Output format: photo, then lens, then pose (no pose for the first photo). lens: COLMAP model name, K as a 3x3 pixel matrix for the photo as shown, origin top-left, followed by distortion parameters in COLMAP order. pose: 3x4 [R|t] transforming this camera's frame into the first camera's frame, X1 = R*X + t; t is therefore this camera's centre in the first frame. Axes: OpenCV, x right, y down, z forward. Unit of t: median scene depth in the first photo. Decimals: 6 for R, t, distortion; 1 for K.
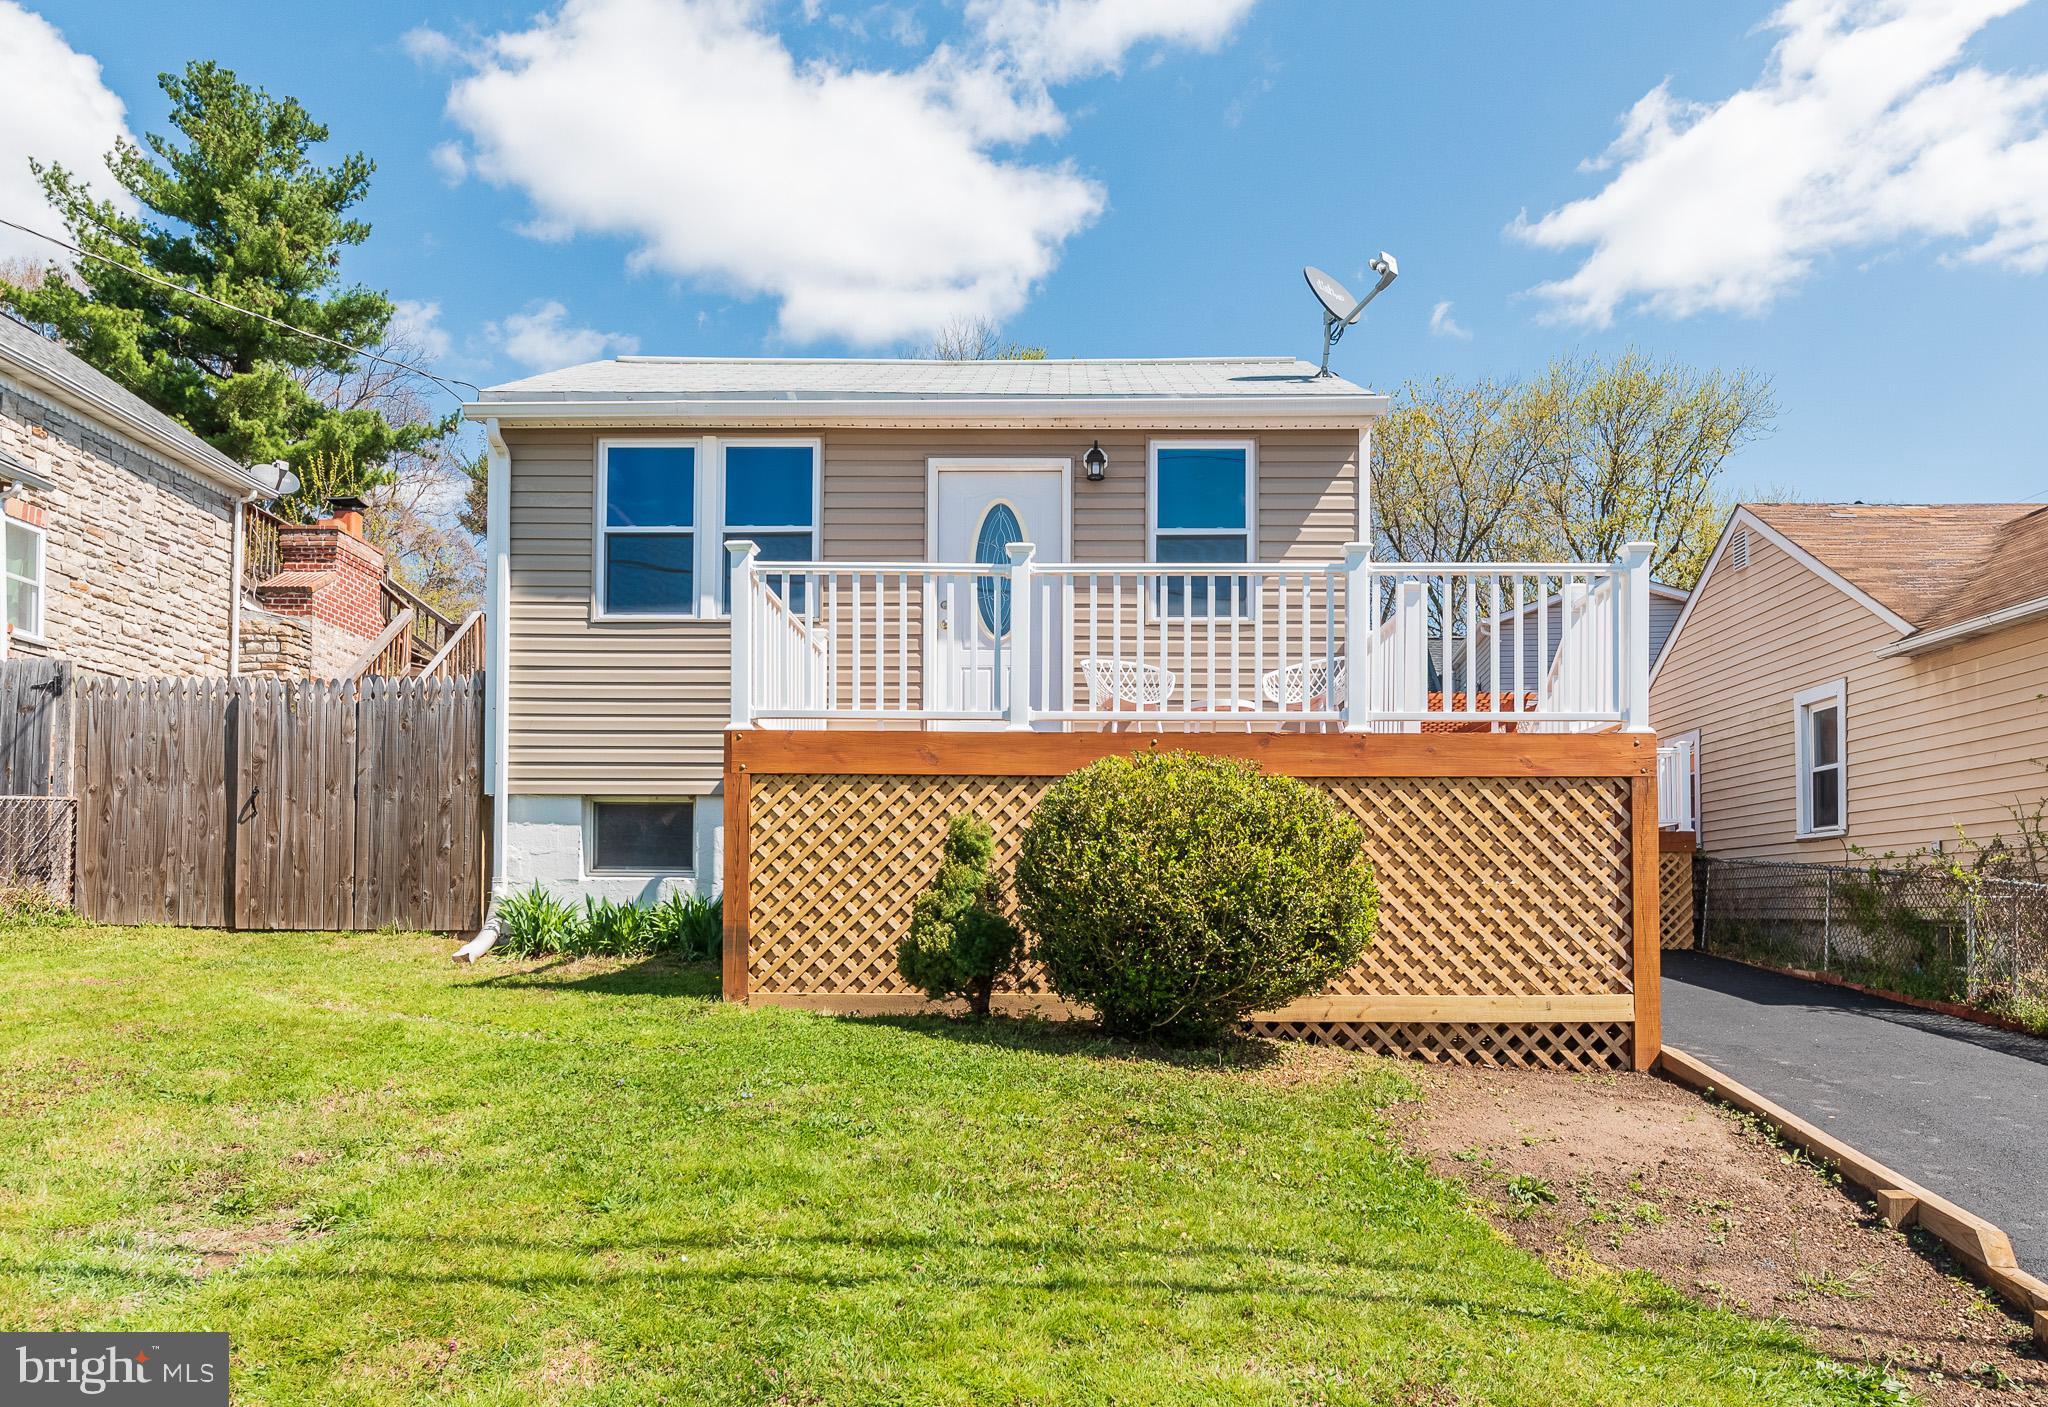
lens RADIAL K [[1355.4, 0, 1023.6], [0, 1355.4, 863.3], [0, 0, 1]] dist [0.008481, -0.005302]
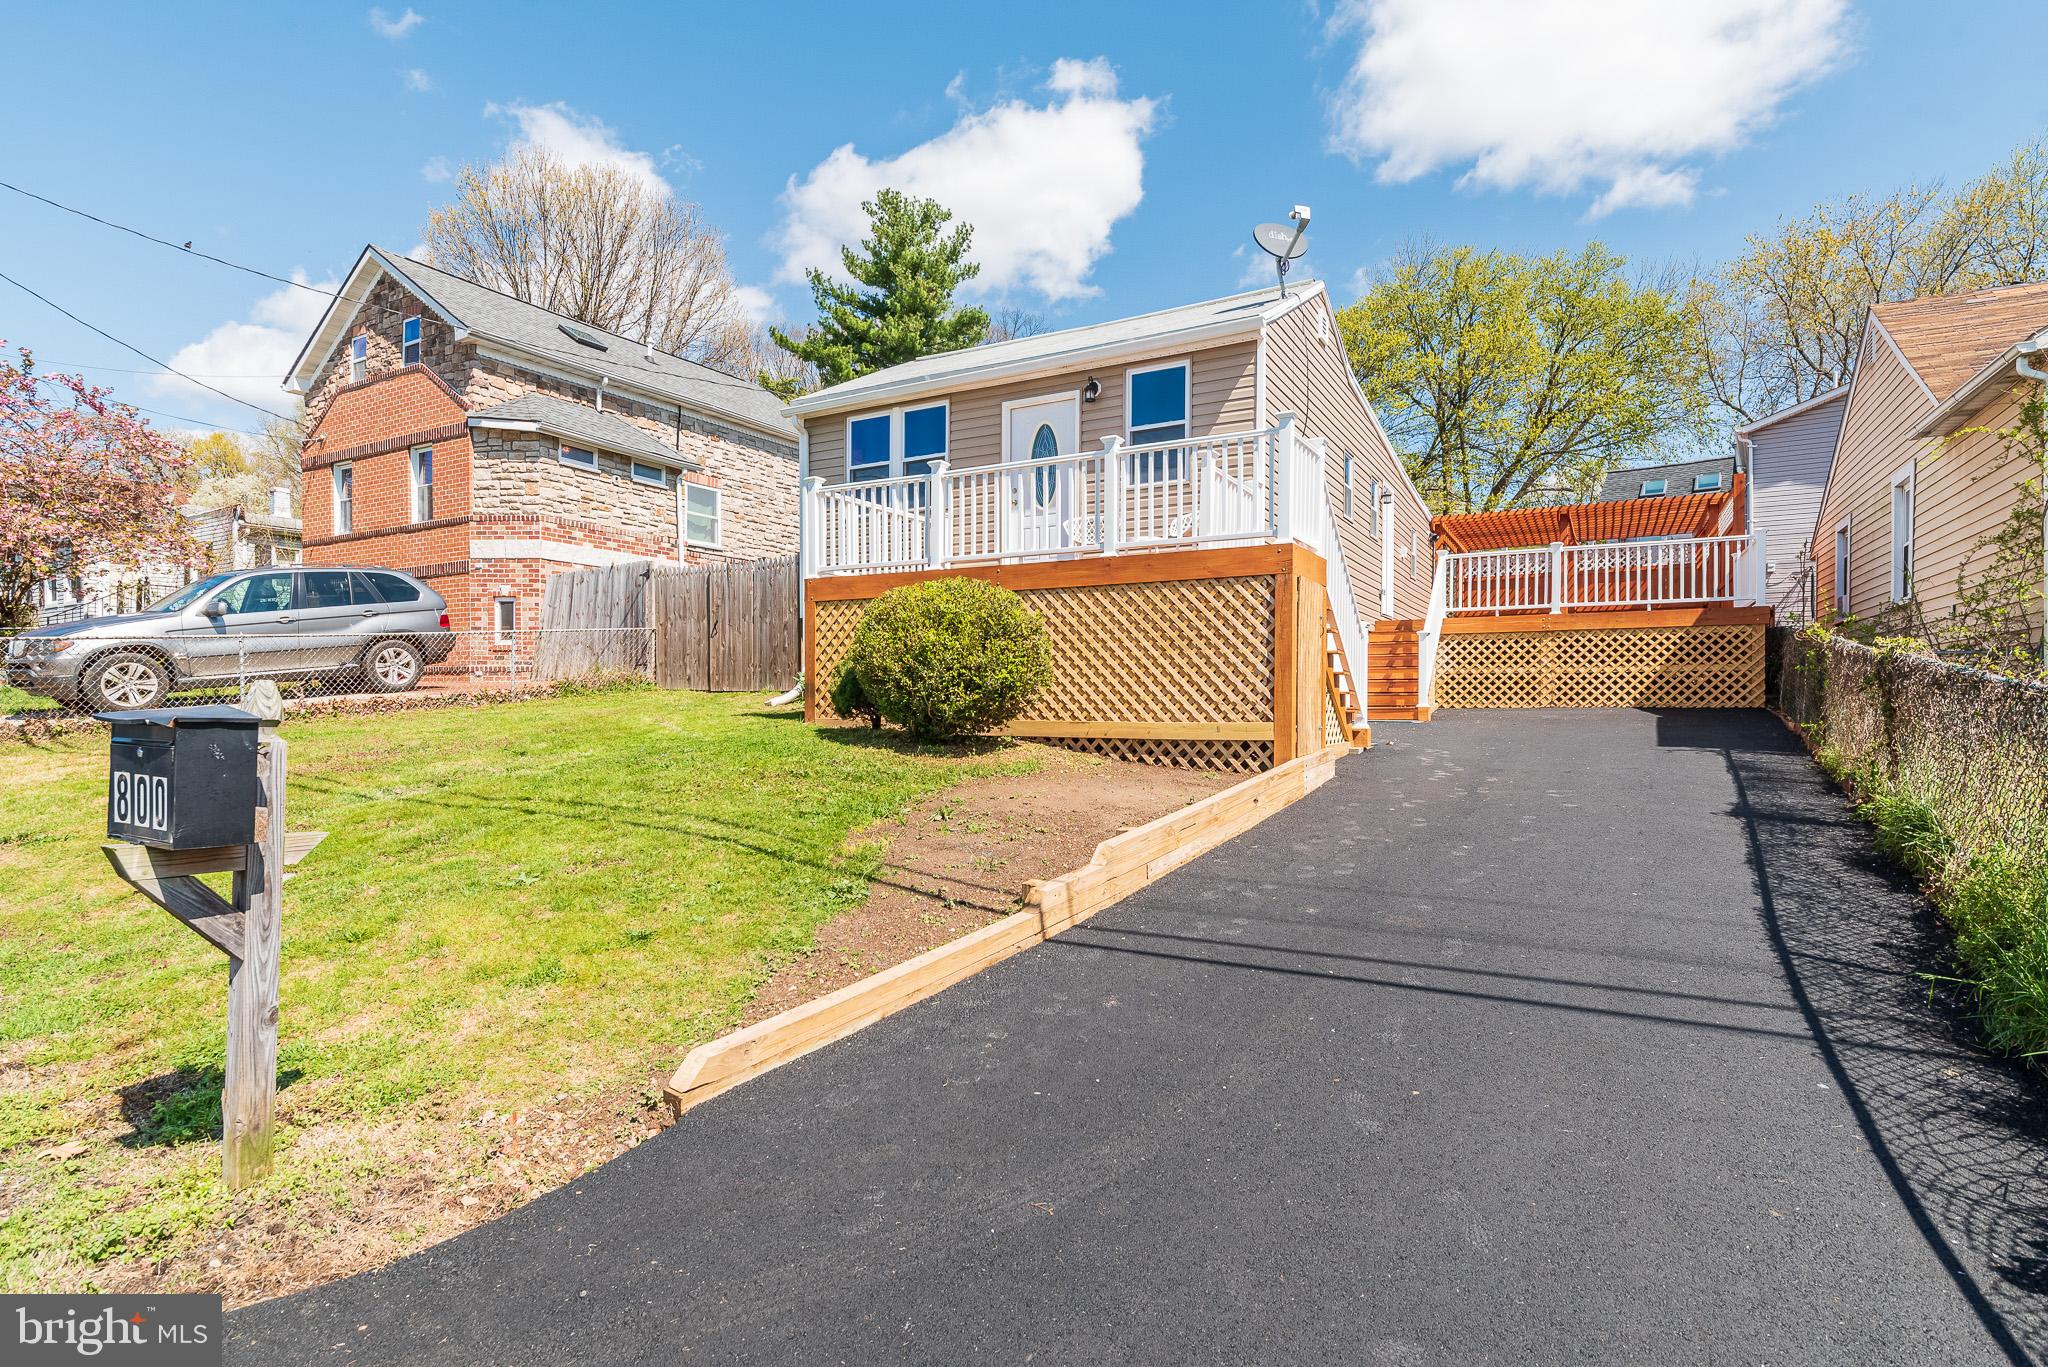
lens RADIAL K [[979.2, 0, 1026.5], [0, 979.2, 692.0], [0, 0, 1]] dist [-0.001541, -0.000360]
pose [[0.882494, -0.006379, -0.470280, 0.514051], [0.021966, 0.999376, 0.027664, 0.020439], [0.469810, -0.034744, 0.882083, -0.046540]]
